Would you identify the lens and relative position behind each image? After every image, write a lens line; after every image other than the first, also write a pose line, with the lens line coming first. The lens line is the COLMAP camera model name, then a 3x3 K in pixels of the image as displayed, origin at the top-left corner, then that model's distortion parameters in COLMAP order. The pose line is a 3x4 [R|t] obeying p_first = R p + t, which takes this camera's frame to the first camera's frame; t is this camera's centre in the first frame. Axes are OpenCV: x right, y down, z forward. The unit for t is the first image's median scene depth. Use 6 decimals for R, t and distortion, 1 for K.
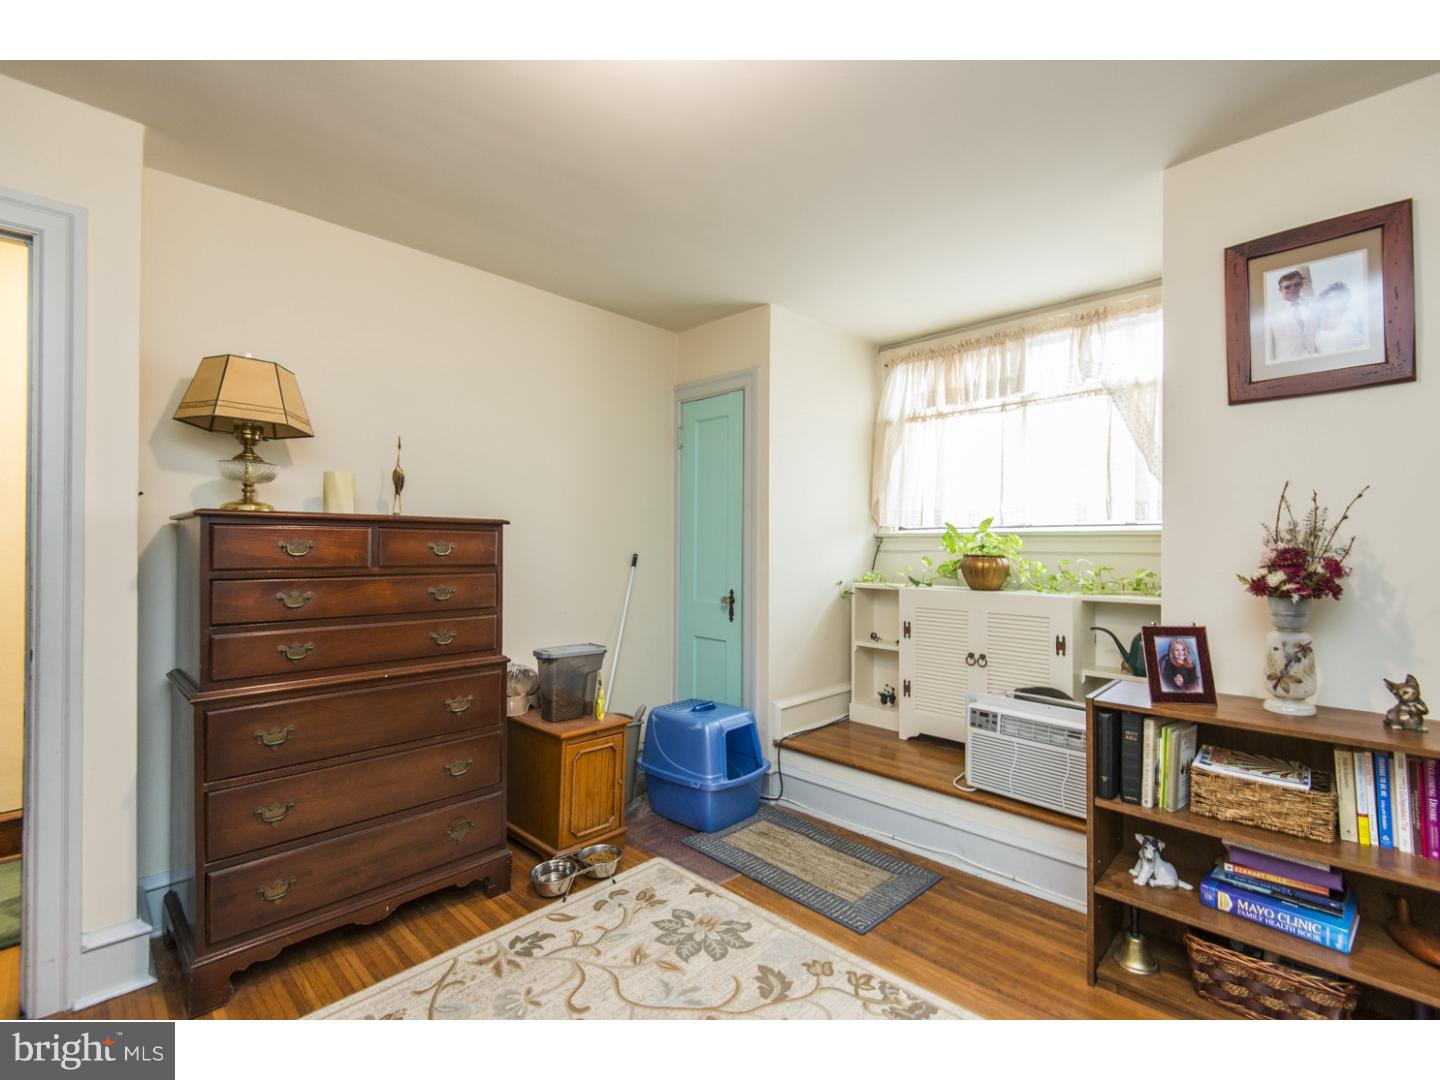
lens RADIAL K [[653.8, 0, 720.0], [0, 653.8, 540.0], [0, 0, 1]] dist [0.037551, -0.025745]
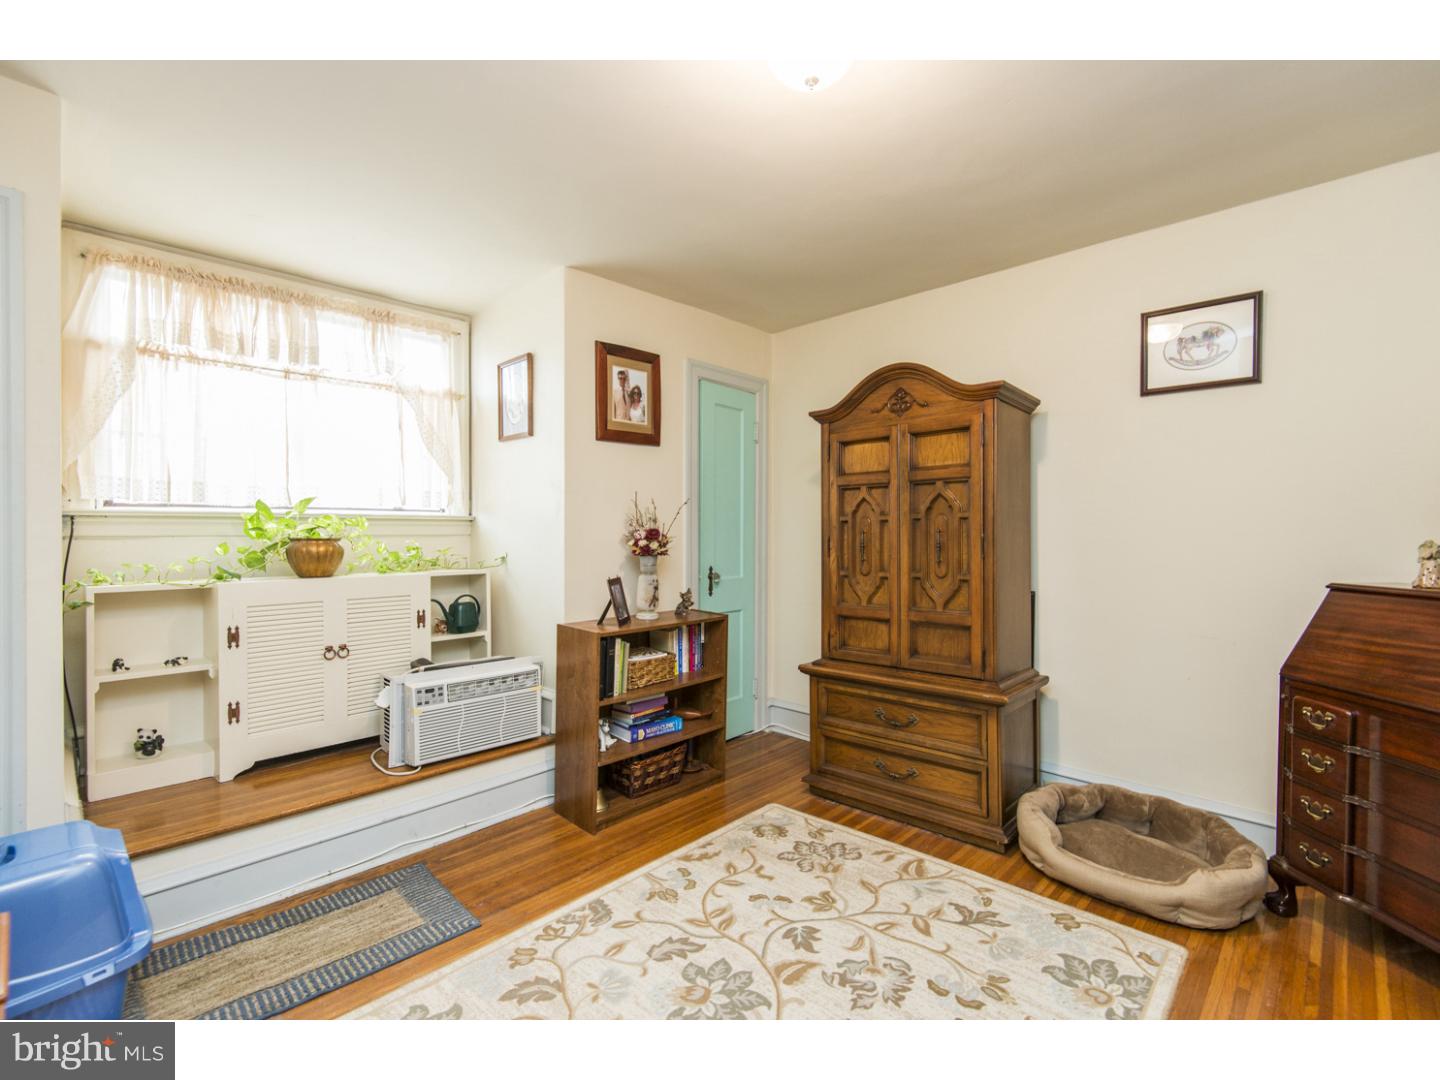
lens RADIAL K [[653.8, 0, 720.0], [0, 653.8, 540.0], [0, 0, 1]] dist [0.037551, -0.025745]
pose [[-0.013598, -0.015988, 0.999780, -0.612816], [-0.004357, 0.999864, 0.015930, 0.009228], [-0.999898, -0.004140, -0.013666, 0.537470]]
